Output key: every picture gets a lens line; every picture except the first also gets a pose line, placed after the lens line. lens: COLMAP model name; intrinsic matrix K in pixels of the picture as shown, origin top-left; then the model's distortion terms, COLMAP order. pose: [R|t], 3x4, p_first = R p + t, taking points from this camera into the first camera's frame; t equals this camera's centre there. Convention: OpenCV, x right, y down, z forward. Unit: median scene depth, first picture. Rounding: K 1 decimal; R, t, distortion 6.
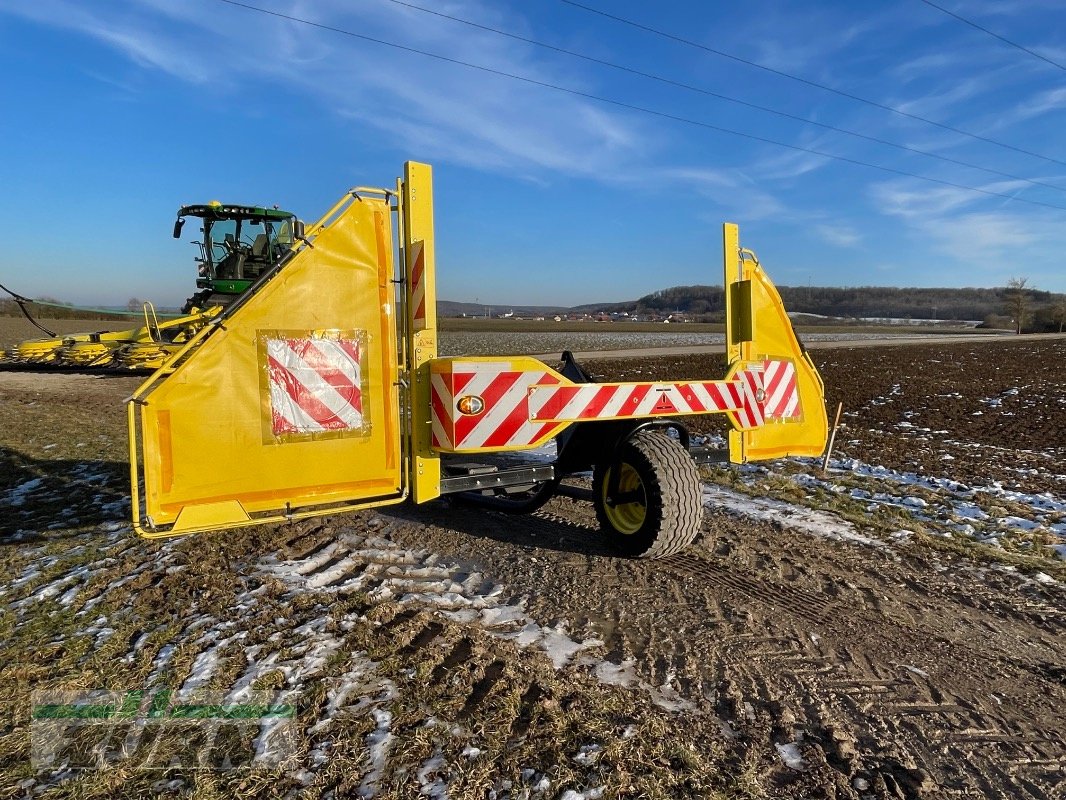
lens RADIAL K [[694.4, 0, 537.3], [0, 694.4, 403.8], [0, 0, 1]] dist [-0.004334, 0.001208]
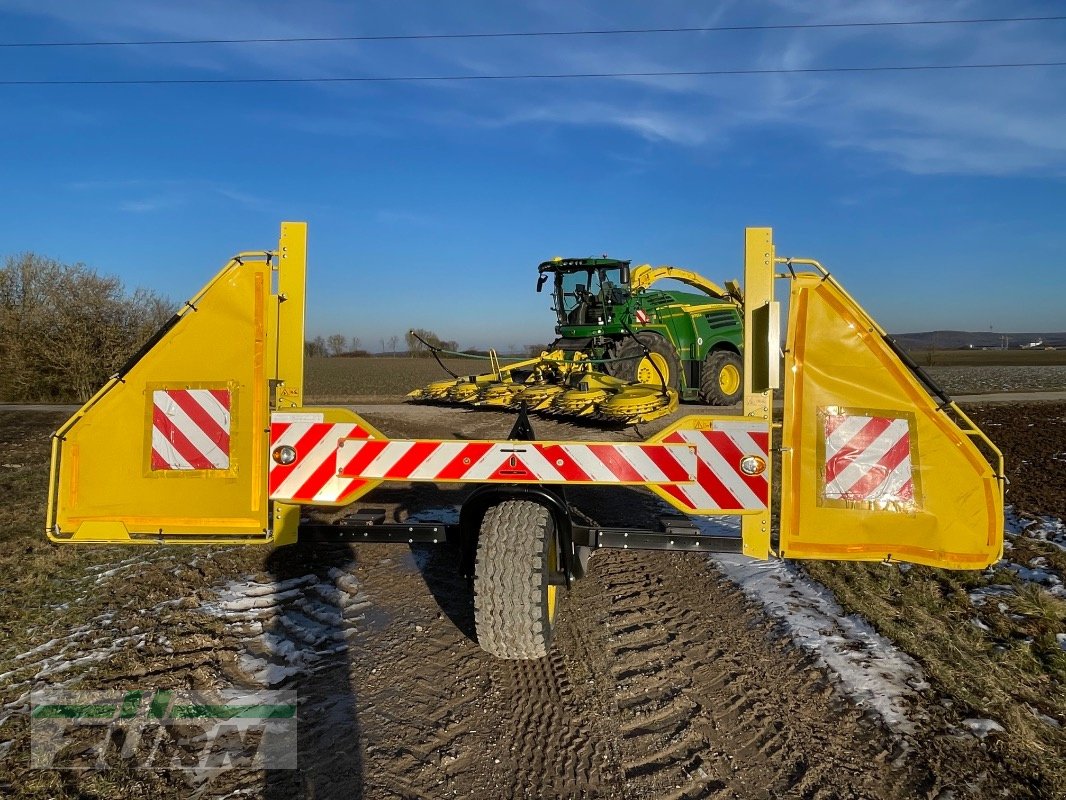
lens RADIAL K [[694.4, 0, 540.7], [0, 694.4, 405.1], [0, 0, 1]] dist [-0.004334, 0.001208]
pose [[0.789676, 0.017808, -0.613266, 0.705113], [-0.048685, 0.998245, -0.033702, -0.047481], [0.611589, 0.056471, 0.789157, 0.374519]]
